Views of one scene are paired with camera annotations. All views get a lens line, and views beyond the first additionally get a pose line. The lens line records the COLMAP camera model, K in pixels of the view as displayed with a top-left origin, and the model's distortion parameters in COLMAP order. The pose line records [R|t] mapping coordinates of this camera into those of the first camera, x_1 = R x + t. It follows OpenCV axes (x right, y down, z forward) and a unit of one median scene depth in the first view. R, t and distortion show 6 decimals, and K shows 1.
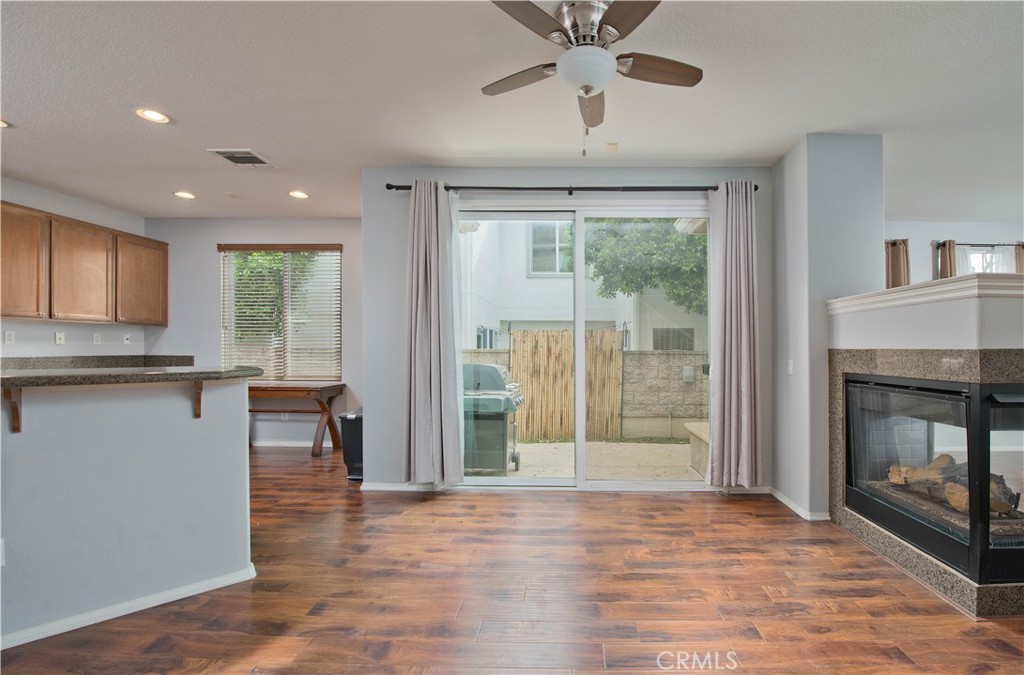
lens RADIAL K [[423.1, 0, 559.1], [0, 423.1, 351.6], [0, 0, 1]] dist [-0.022708, -0.000123]
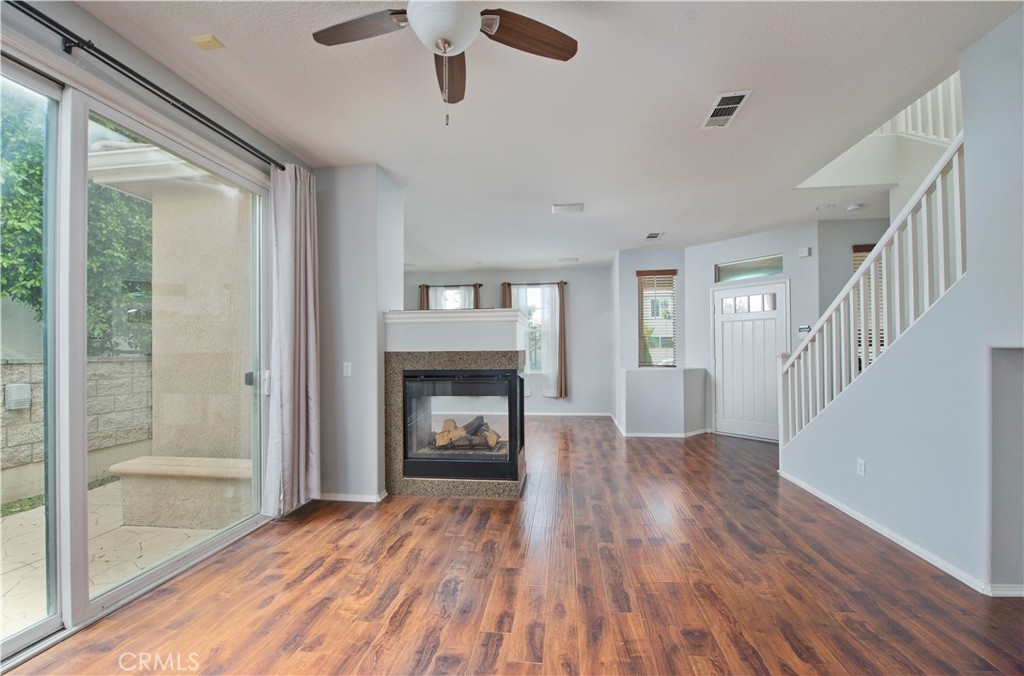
lens RADIAL K [[404.1, 0, 523.6], [0, 404.1, 350.7], [0, 0, 1]] dist [-0.019898, -0.000061]
pose [[0.095865, -0.006854, 0.995371, -0.488570], [0.018216, 0.999821, 0.005130, -0.008580], [-0.995228, 0.017640, 0.095973, 0.529137]]
